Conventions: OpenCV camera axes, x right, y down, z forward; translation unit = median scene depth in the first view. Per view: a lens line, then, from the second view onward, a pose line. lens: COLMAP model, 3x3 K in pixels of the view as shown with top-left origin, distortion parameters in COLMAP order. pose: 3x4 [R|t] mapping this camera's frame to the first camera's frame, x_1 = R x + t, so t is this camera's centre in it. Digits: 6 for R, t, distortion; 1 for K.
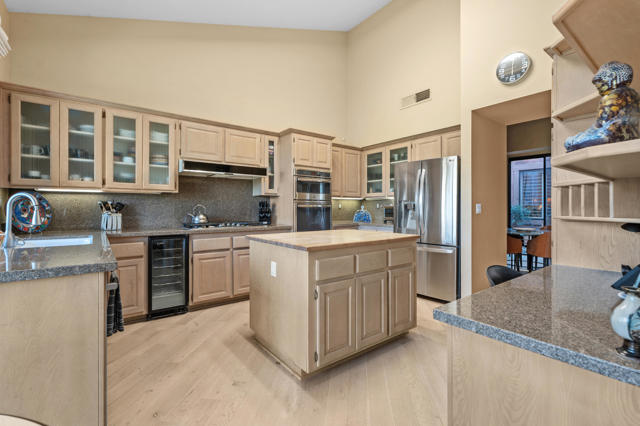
lens RADIAL K [[287.6, 0, 317.7], [0, 287.6, 209.0], [0, 0, 1]] dist [0.002407, 0.000249]
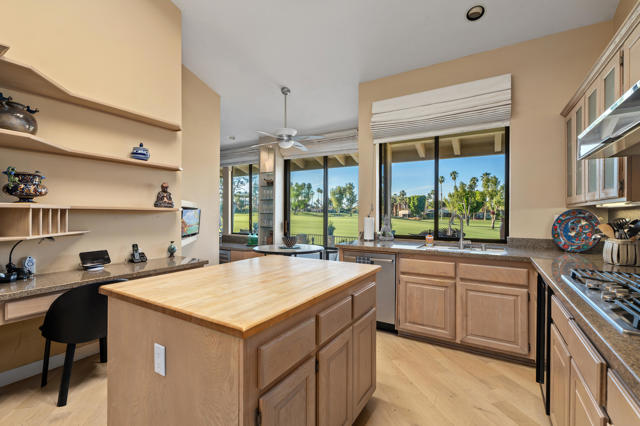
lens RADIAL K [[287.6, 0, 320.9], [0, 287.6, 212.9], [0, 0, 1]] dist [0.002407, 0.000249]
pose [[-0.929616, -0.004170, -0.368505, 0.181940], [-0.006583, 0.999964, 0.005291, -0.053337], [0.368470, 0.007345, -0.929611, 1.689794]]
